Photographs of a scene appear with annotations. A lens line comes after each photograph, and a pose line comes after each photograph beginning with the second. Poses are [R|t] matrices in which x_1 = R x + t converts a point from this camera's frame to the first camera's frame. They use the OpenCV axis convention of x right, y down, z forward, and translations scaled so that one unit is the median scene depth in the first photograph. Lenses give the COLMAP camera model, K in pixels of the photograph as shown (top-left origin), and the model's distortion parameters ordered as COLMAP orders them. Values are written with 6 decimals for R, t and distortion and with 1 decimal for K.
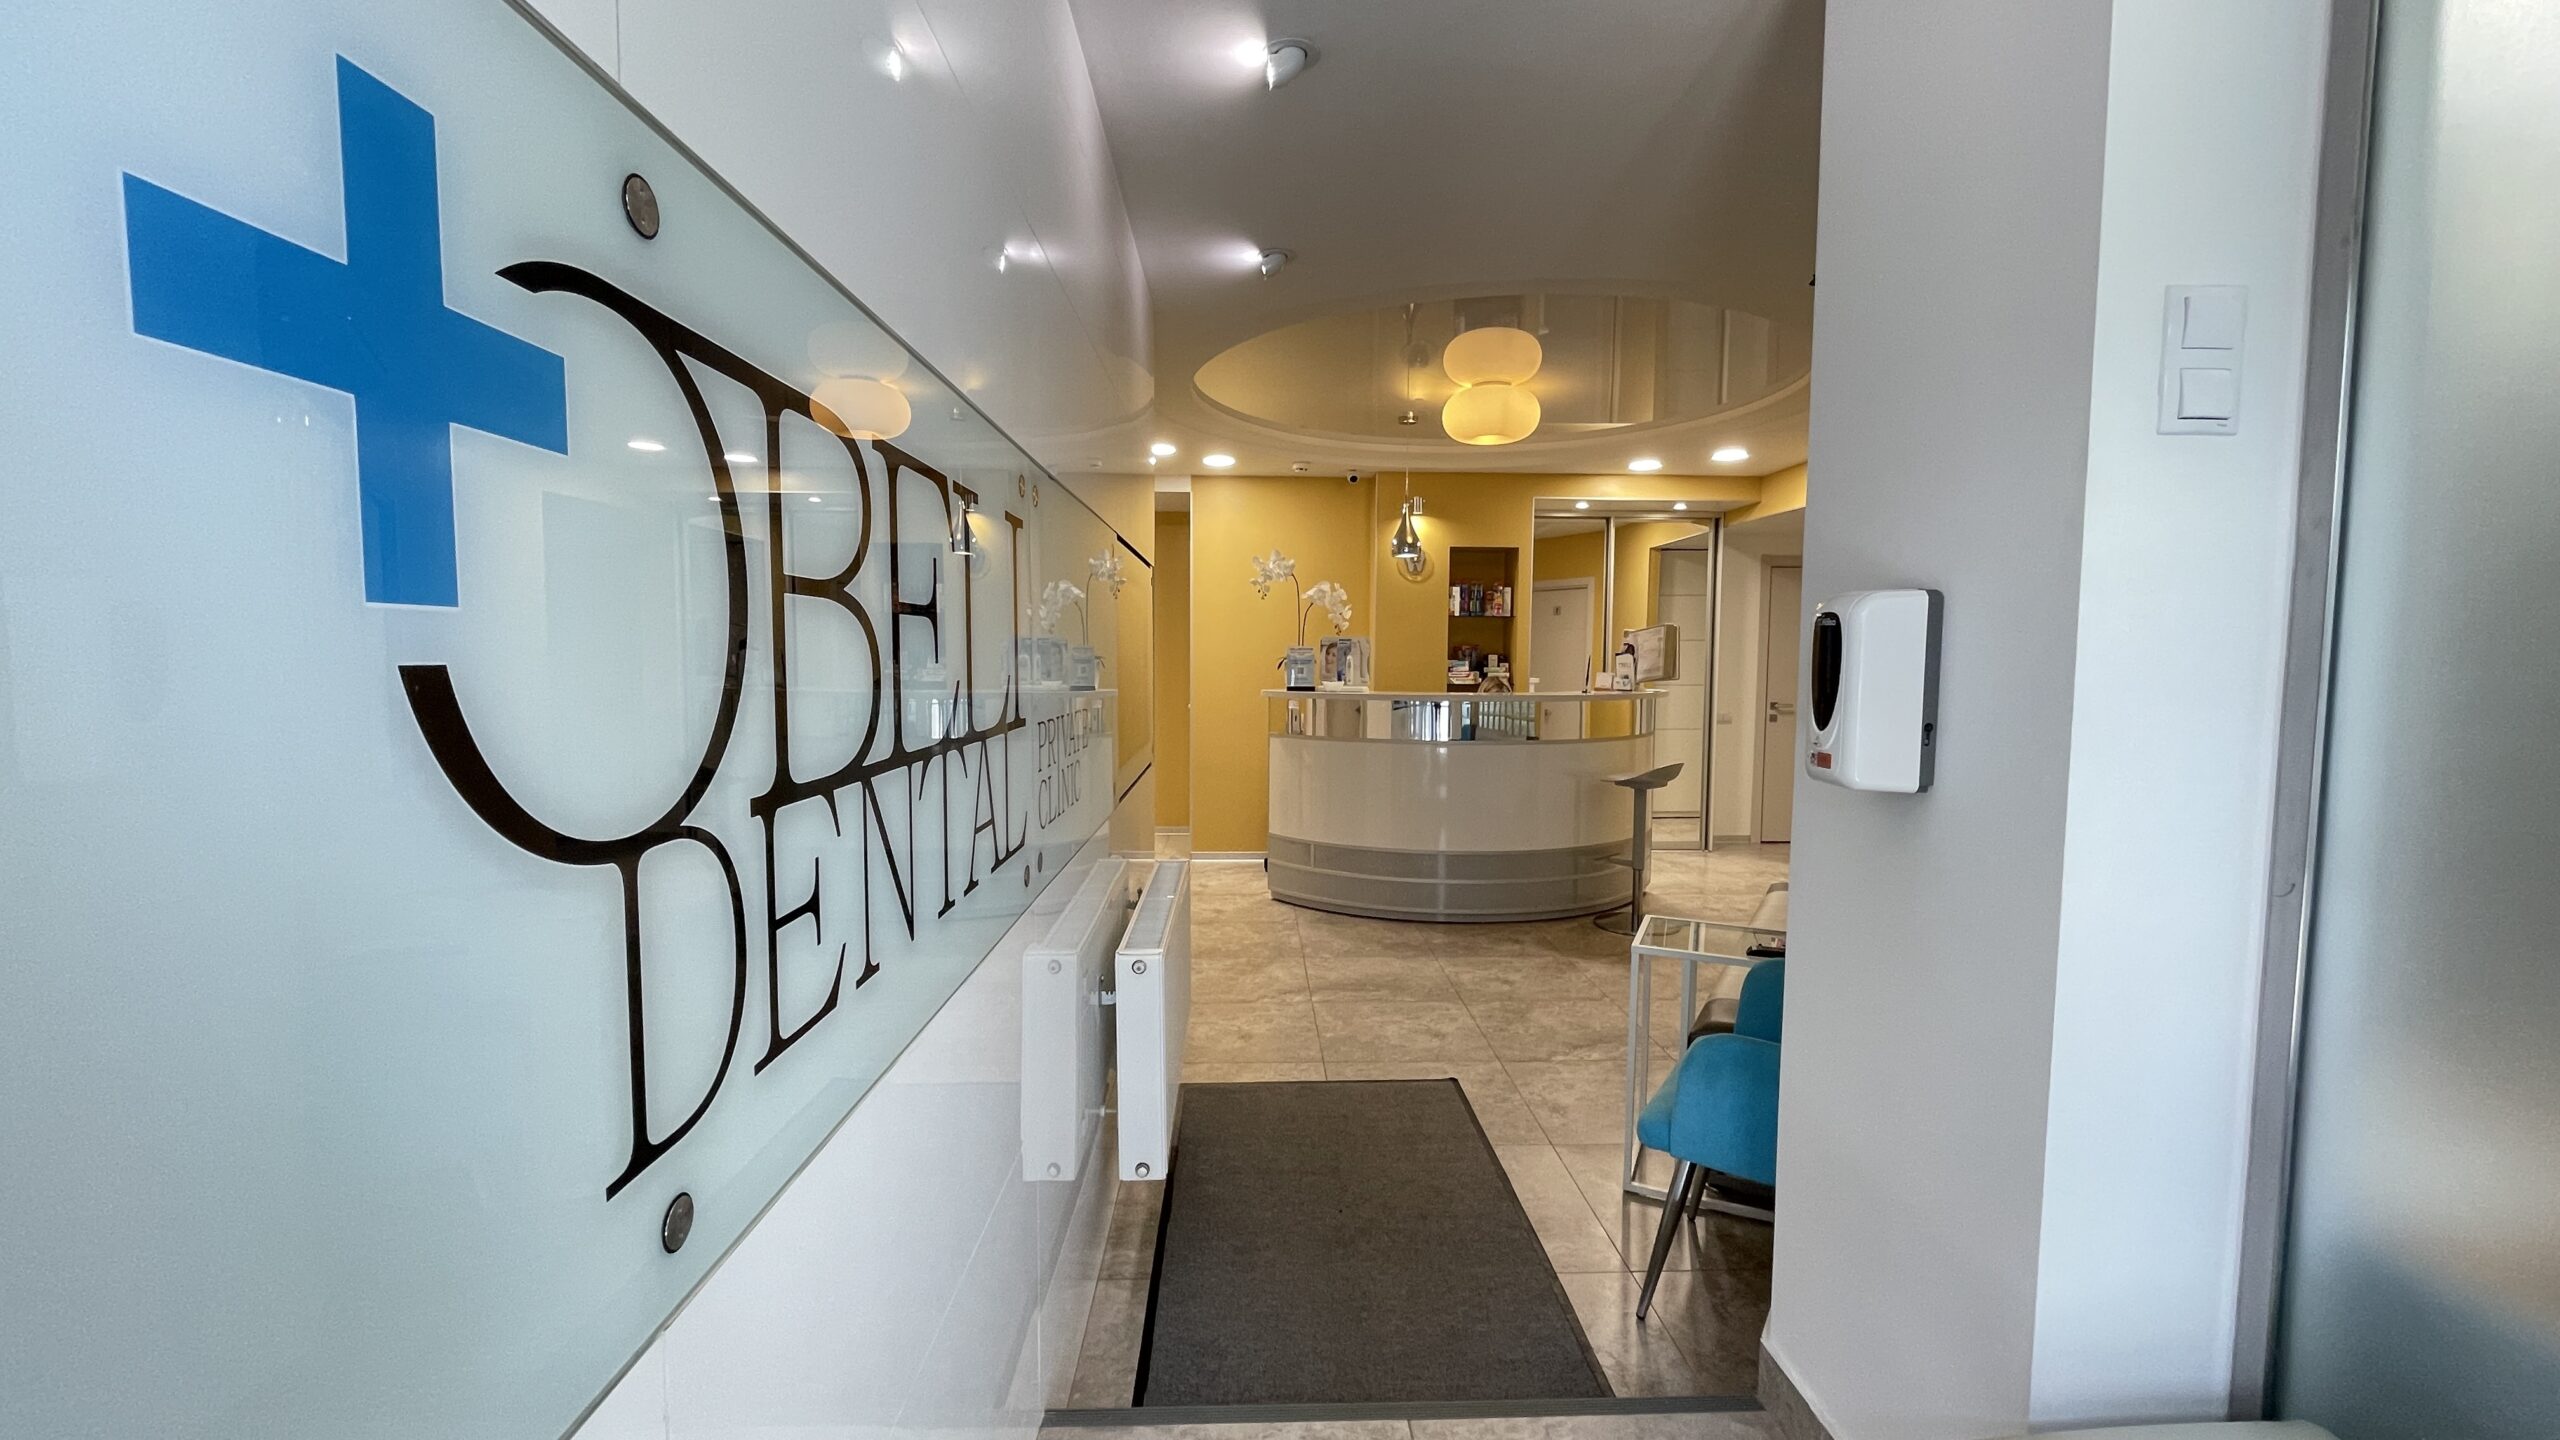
lens RADIAL K [[1039.8, 0, 1280.0], [0, 1039.8, 720.0], [0, 0, 1]] dist [-0.000045, -0.000028]
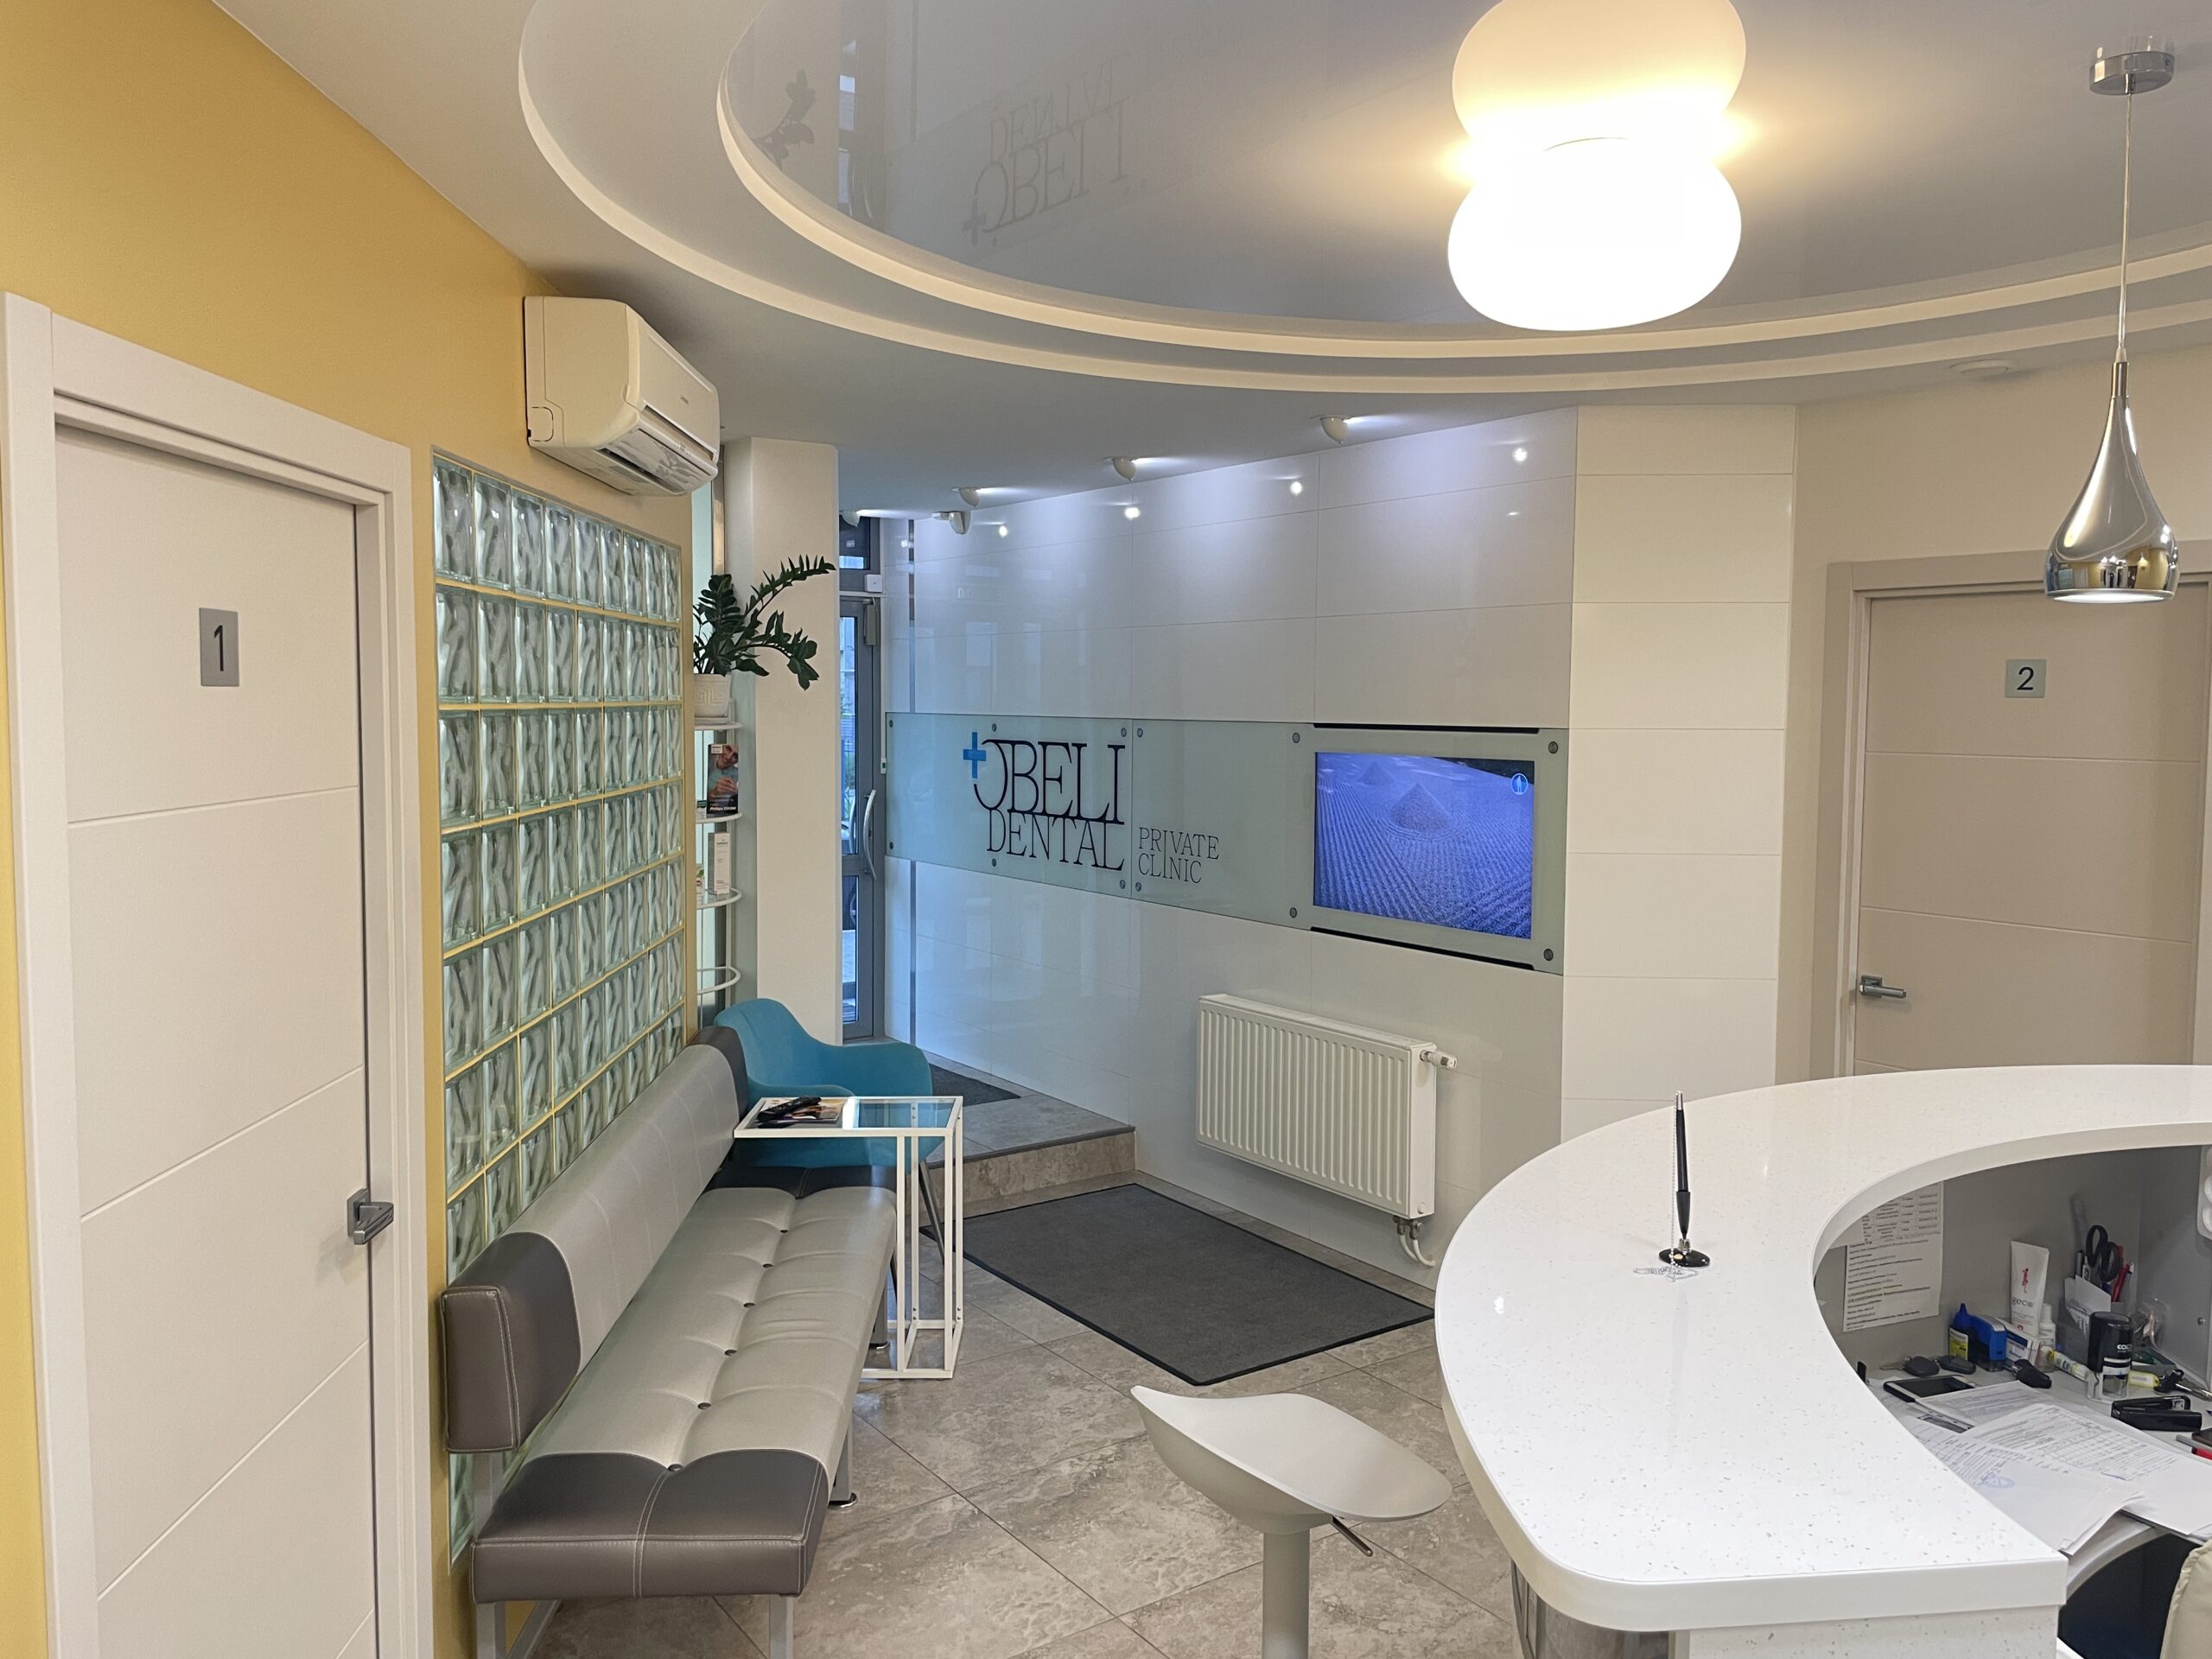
lens RADIAL K [[1683.1, 0, 1106.0], [0, 1683.1, 829.5], [0, 0, 1]] dist [0.000416, -0.000092]
pose [[-0.841254, 0.025113, -0.540056, 3.960184], [-0.050539, 0.990894, 0.124803, -0.972393], [0.538273, 0.132284, -0.832324, 8.663974]]
